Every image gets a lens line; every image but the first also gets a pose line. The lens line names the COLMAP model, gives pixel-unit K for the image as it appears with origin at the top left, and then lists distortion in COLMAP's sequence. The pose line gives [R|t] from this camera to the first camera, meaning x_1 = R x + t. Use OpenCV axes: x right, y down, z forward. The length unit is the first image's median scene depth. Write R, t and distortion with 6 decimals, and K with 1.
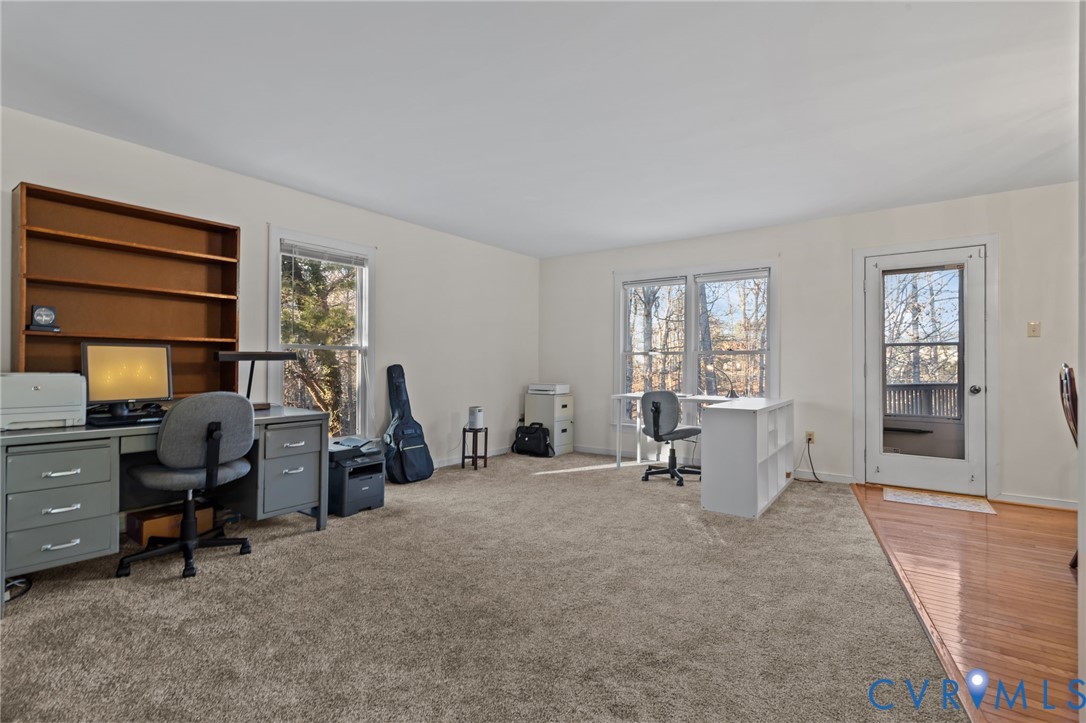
lens RADIAL K [[513.4, 0, 535.1], [0, 513.4, 361.7], [0, 0, 1]] dist [0.005939, -0.000927]
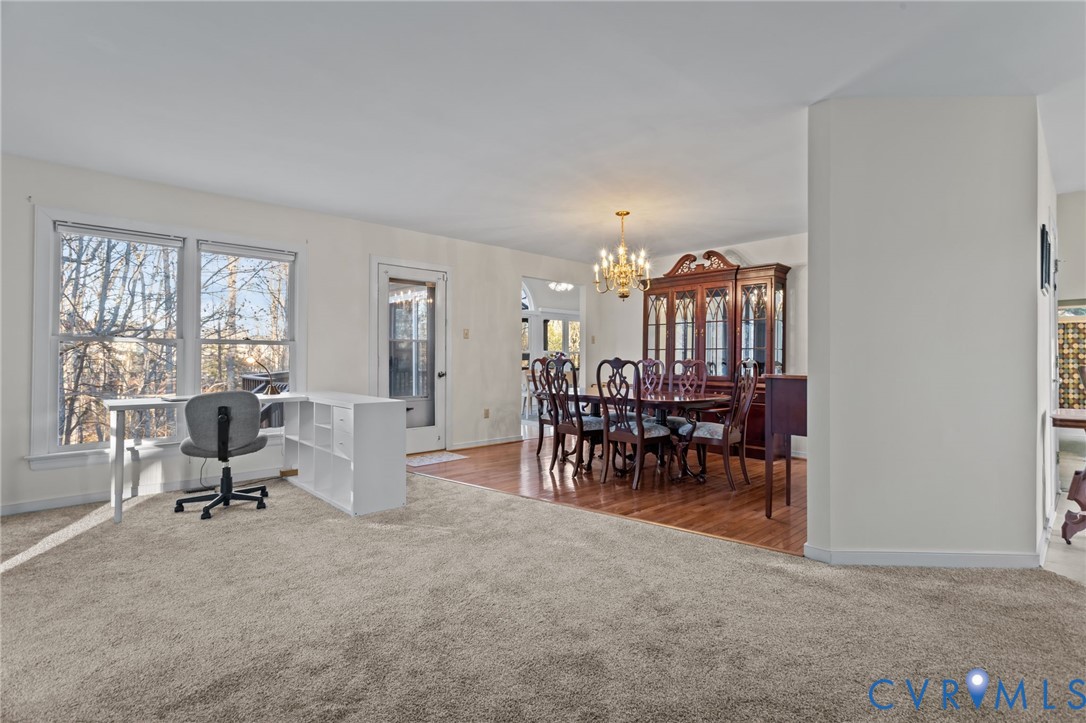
lens RADIAL K [[513.4, 0, 544.7], [0, 513.4, 357.9], [0, 0, 1]] dist [0.005939, -0.000927]
pose [[0.184375, -0.003800, 0.982849, -0.470848], [-0.007852, 0.999955, 0.005339, -0.000643], [-0.982825, -0.008702, 0.184337, 0.468730]]
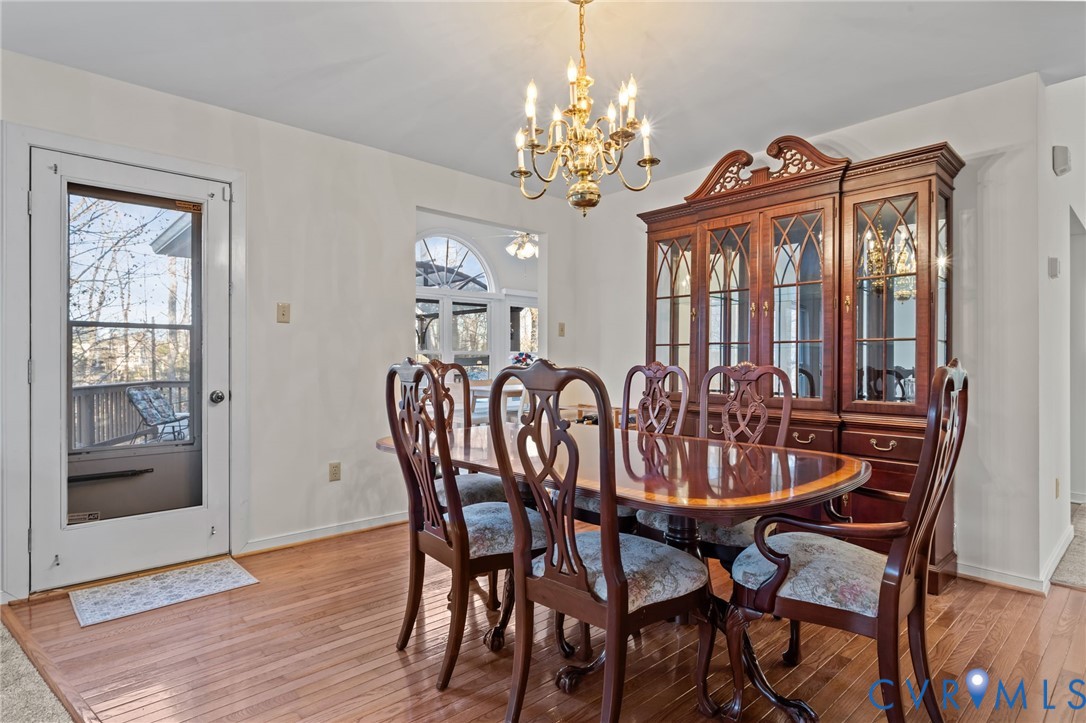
lens RADIAL K [[569.6, 0, 545.2], [0, 569.6, 360.1], [0, 0, 1]] dist [-0.003590, 0.001325]
pose [[0.196653, -0.000371, 0.980473, 0.217537], [-0.005392, 0.999984, 0.001460, 0.003111], [-0.980458, -0.005574, 0.196648, 0.442129]]
